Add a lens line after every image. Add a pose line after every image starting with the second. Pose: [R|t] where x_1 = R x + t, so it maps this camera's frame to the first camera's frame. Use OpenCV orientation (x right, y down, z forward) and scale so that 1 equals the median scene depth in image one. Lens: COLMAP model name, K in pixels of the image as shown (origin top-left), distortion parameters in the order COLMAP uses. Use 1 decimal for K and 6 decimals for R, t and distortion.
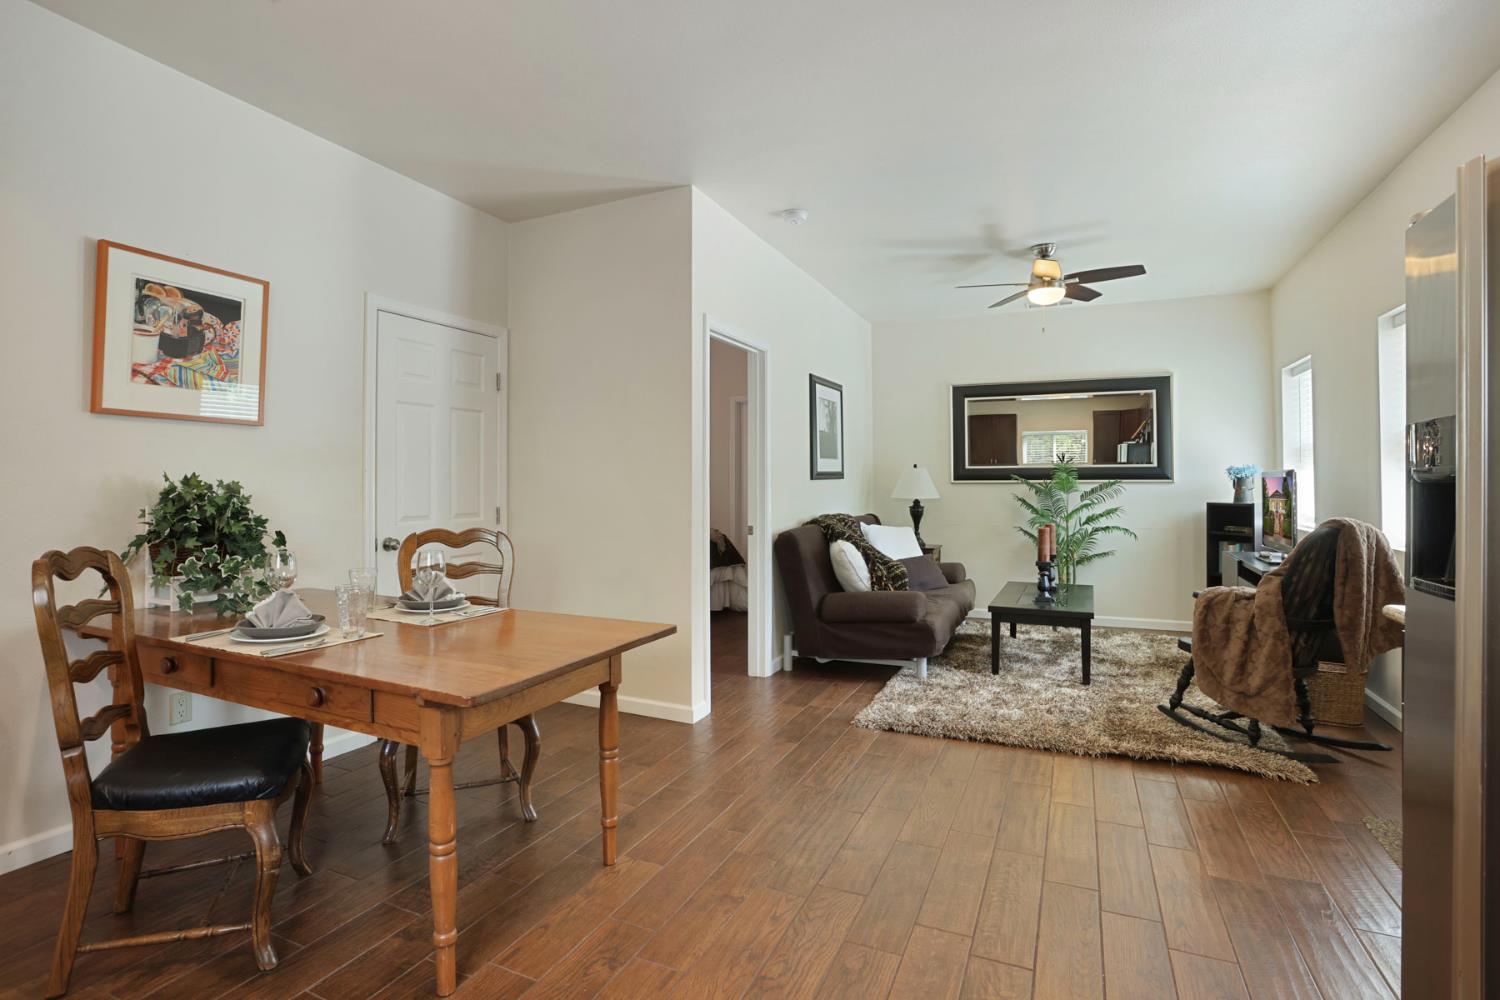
lens RADIAL K [[739.5, 0, 746.8], [0, 739.5, 471.7], [0, 0, 1]] dist [-0.042724, 0.008611]
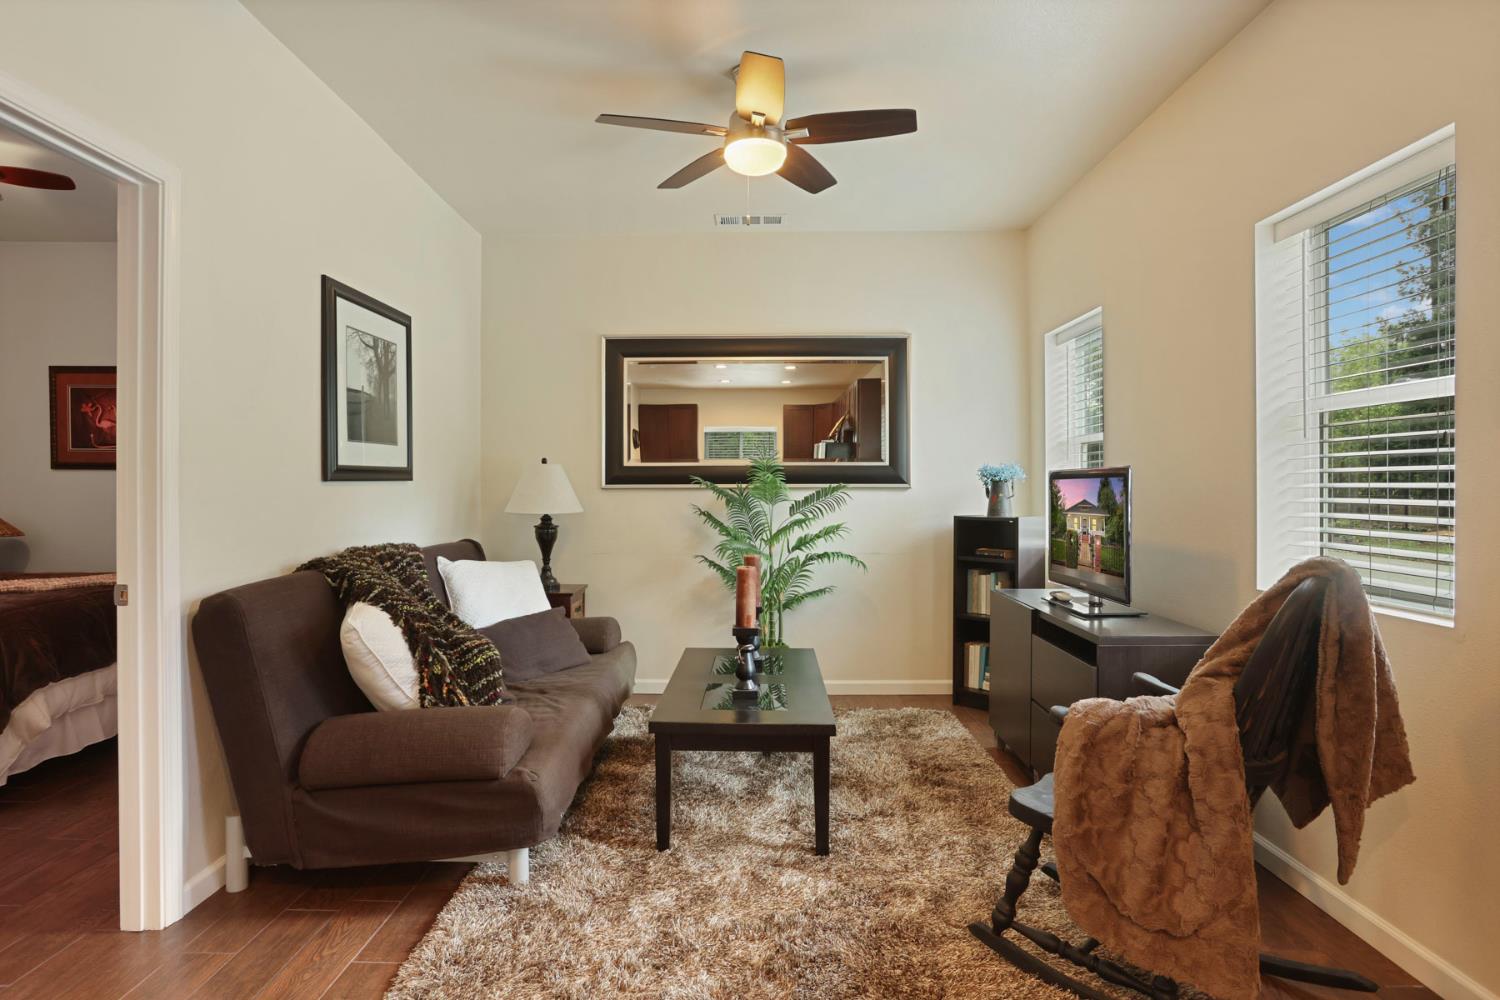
lens RADIAL K [[739.2, 0, 745.4], [0, 739.2, 492.5], [0, 0, 1]] dist [-0.031303, -0.000440]
pose [[0.913207, 0.000236, 0.407495, 0.169501], [-0.007409, 0.999844, 0.016024, 0.010043], [-0.407428, -0.017652, 0.913067, 0.474945]]
